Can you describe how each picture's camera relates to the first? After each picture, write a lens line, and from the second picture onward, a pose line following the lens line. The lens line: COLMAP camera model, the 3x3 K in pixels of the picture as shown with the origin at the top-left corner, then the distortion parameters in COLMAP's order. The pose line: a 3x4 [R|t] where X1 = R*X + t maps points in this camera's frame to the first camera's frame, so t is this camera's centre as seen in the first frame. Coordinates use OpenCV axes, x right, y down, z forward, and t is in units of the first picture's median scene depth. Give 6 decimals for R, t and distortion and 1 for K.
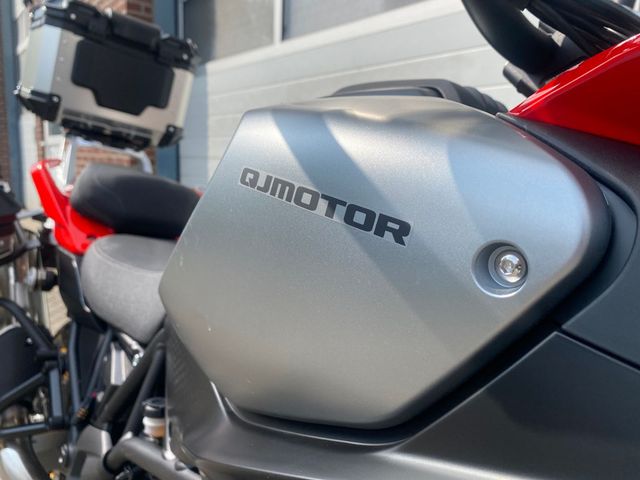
lens RADIAL K [[482.2, 0, 323.8], [0, 482.2, 242.8], [0, 0, 1]] dist [0.037922, -0.041372]
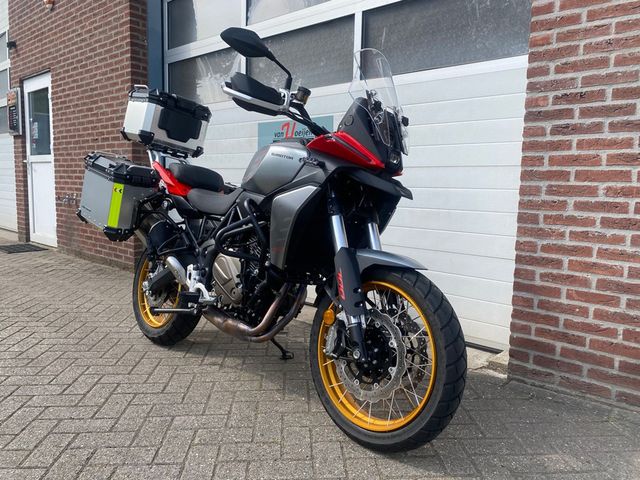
lens RADIAL K [[482.2, 0, 323.8], [0, 482.2, 242.8], [0, 0, 1]] dist [0.037922, -0.041372]
pose [[0.991169, -0.022151, 0.130739, -0.070726], [0.027696, 0.998785, -0.040750, 0.284250], [-0.129677, 0.044011, 0.990579, -1.173945]]
